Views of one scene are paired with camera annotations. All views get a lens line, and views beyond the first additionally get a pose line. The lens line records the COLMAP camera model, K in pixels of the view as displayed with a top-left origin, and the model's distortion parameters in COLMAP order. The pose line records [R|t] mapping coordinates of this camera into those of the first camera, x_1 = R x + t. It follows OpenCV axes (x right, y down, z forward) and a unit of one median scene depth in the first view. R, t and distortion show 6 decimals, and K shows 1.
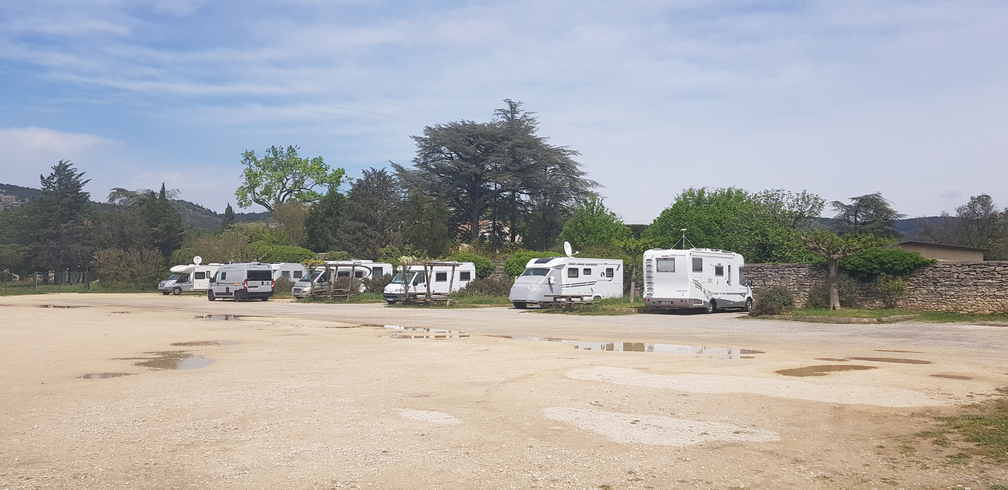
lens RADIAL K [[753.8, 0, 503.3], [0, 753.8, 224.6], [0, 0, 1]] dist [0.107812, -0.213763]
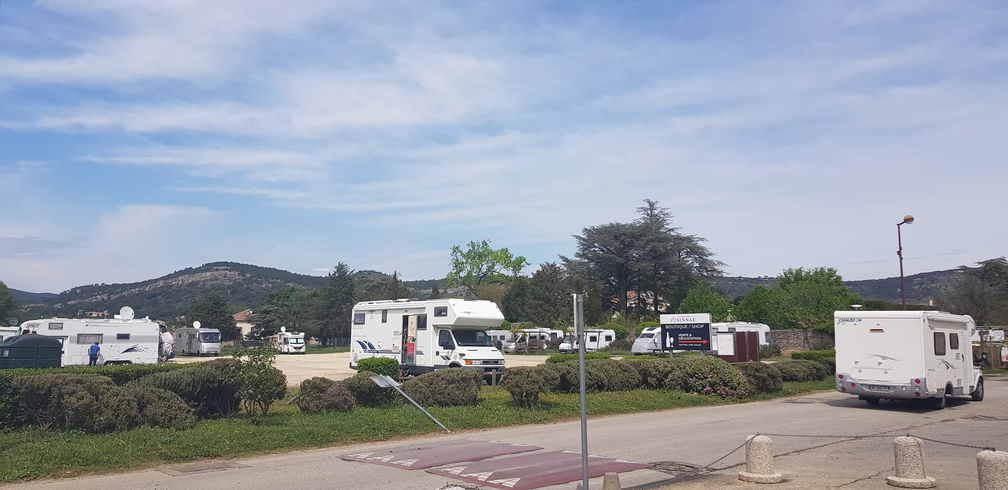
lens RADIAL K [[753.8, 0, 503.3], [0, 753.8, 224.6], [0, 0, 1]] dist [0.107812, -0.213763]
pose [[0.975432, -0.042624, -0.216137, 0.055869], [0.025228, 0.996262, -0.082618, -0.028240], [0.218851, 0.075135, 0.972861, -0.394367]]
